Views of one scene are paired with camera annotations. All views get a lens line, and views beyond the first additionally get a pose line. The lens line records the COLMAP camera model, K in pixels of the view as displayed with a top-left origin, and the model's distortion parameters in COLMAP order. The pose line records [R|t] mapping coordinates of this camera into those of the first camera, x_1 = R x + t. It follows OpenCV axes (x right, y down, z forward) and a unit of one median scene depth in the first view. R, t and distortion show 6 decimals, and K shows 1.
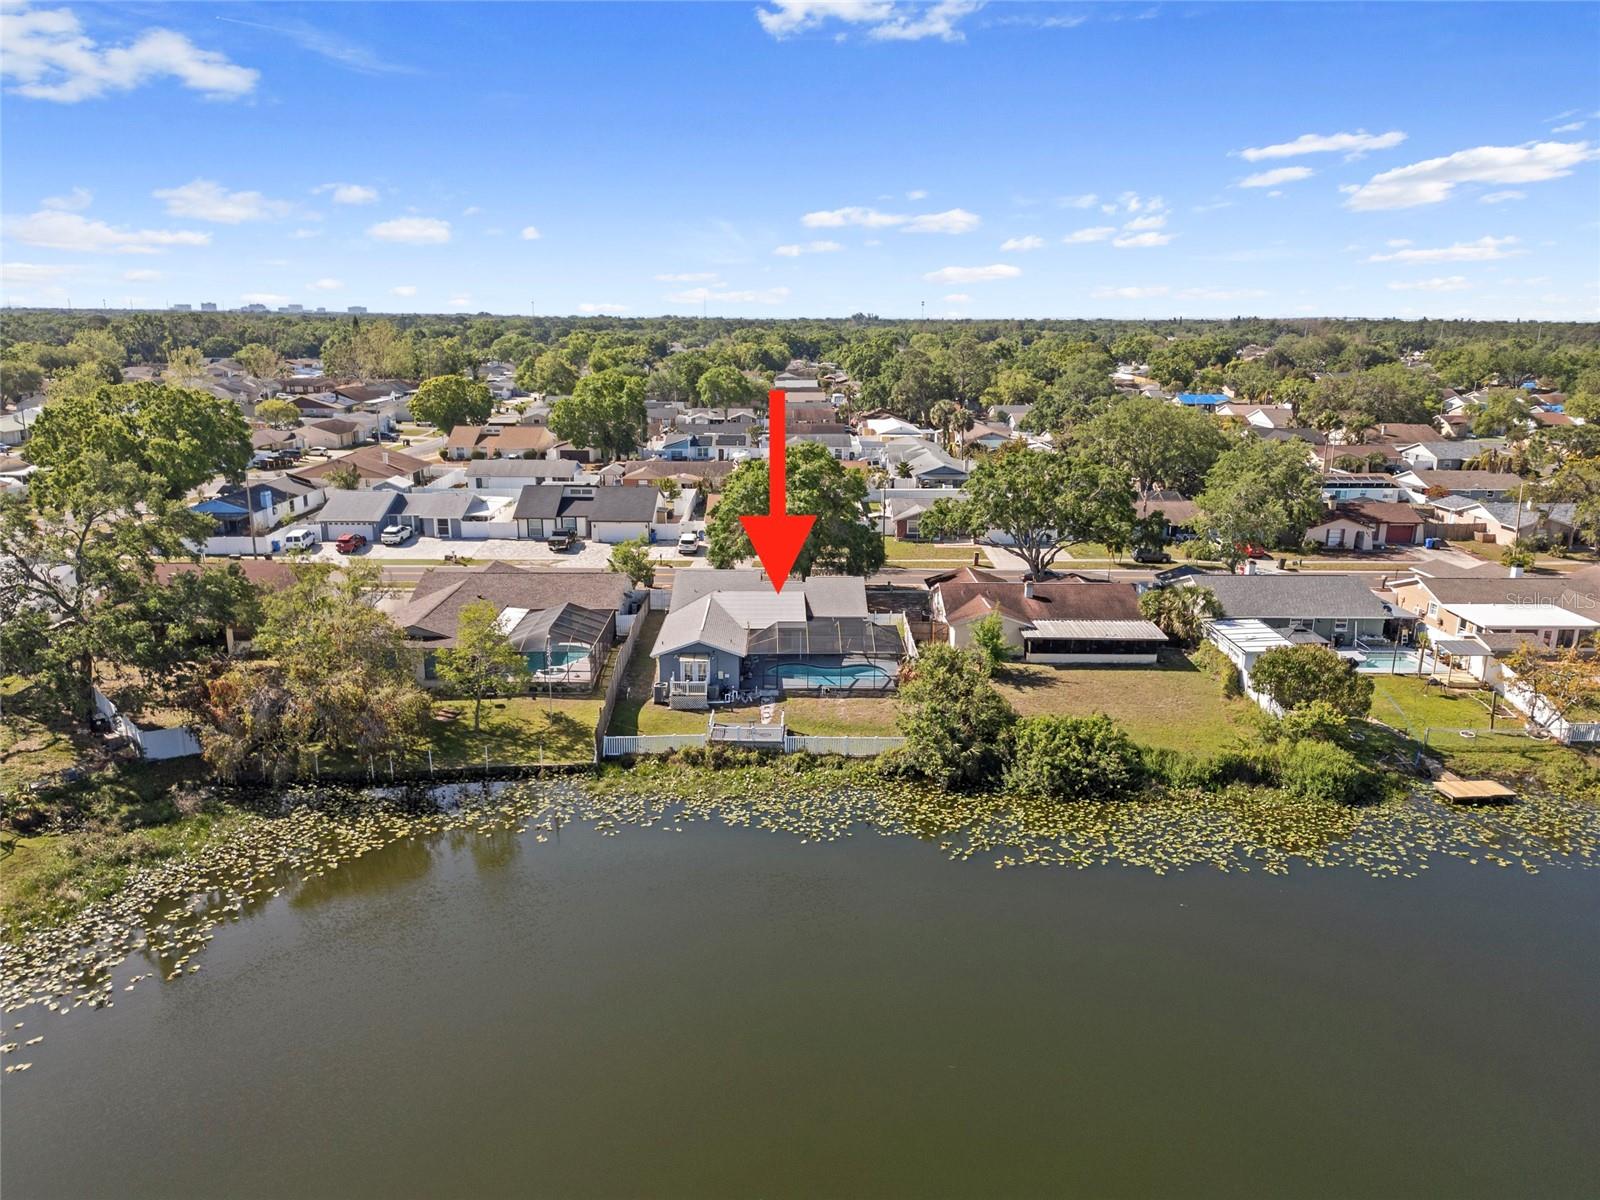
lens RADIAL K [[1120.7, 0, 792.9], [0, 1120.7, 593.0], [0, 0, 1]] dist [0.089457, -0.076649]
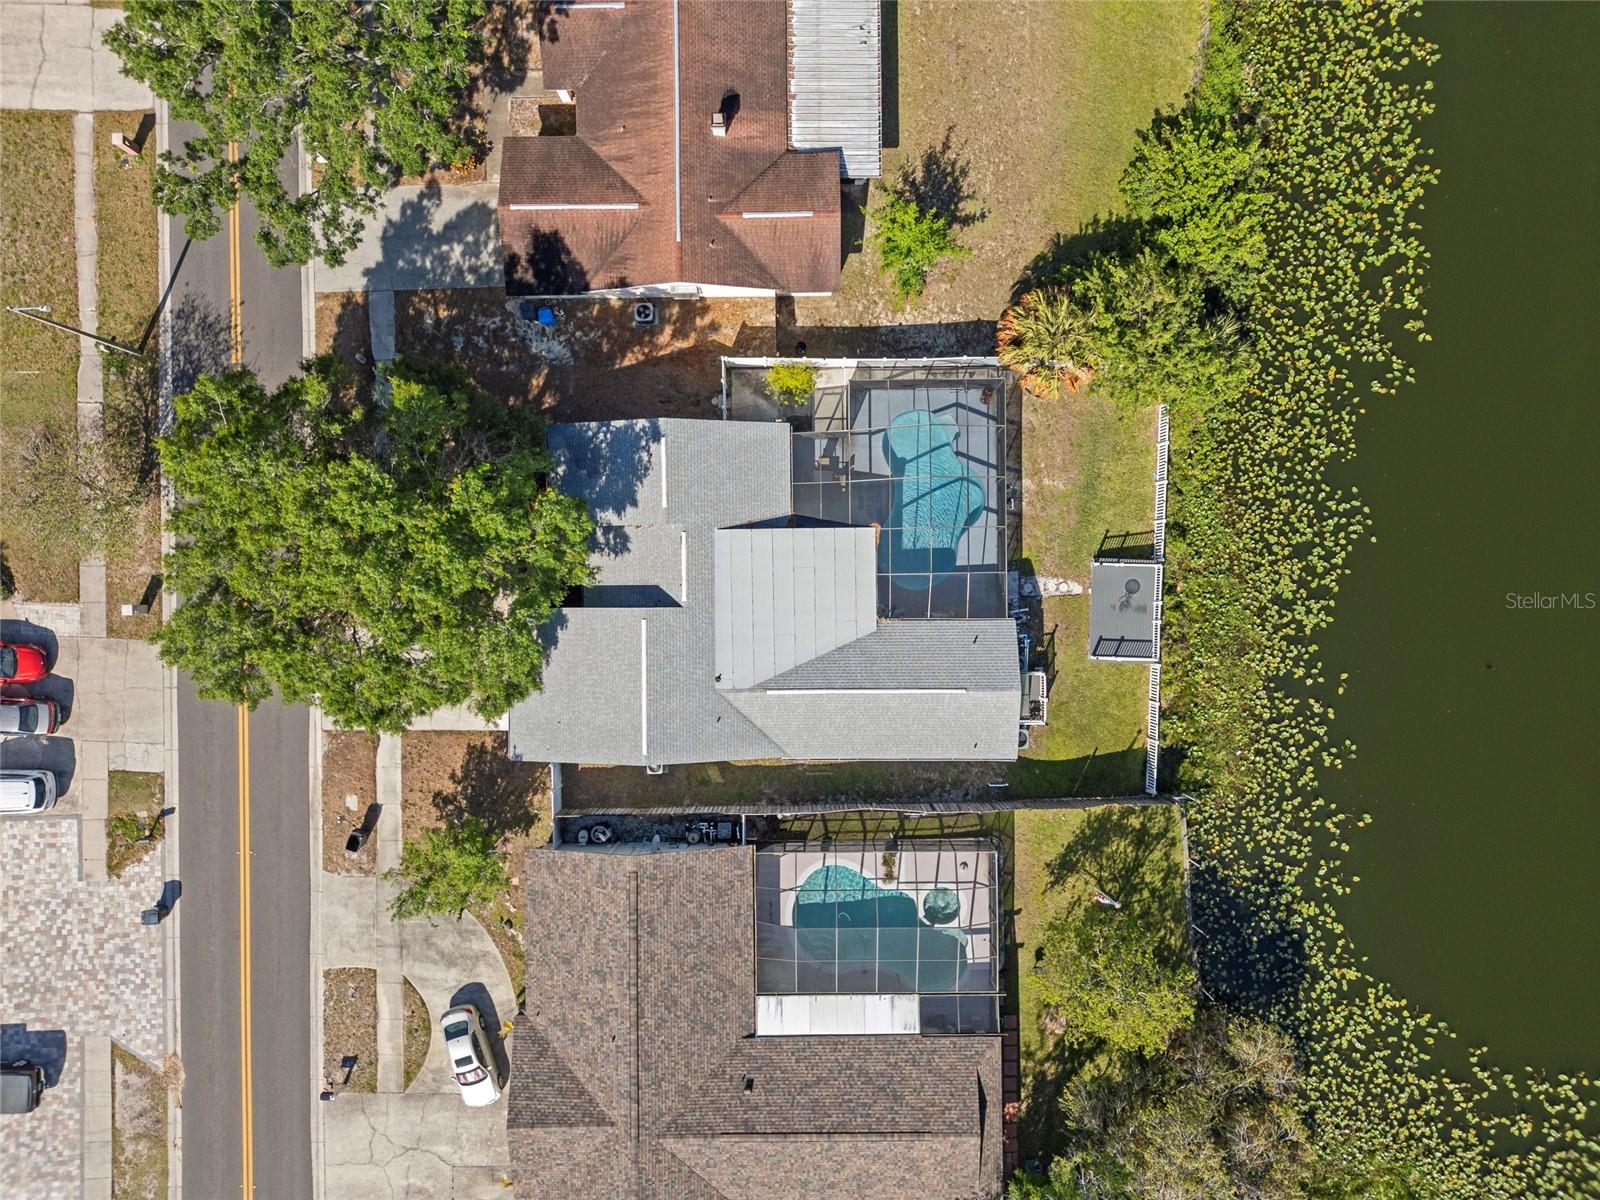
lens RADIAL K [[1129.3, 0, 792.9], [0, 1129.3, 598.9], [0, 0, 1]] dist [0.052133, -0.042316]
pose [[0.000038, -0.999883, -0.015297, -0.016584], [0.249932, -0.014802, 0.968150, -0.540172], [-0.968263, -0.003860, 0.249902, 0.815322]]
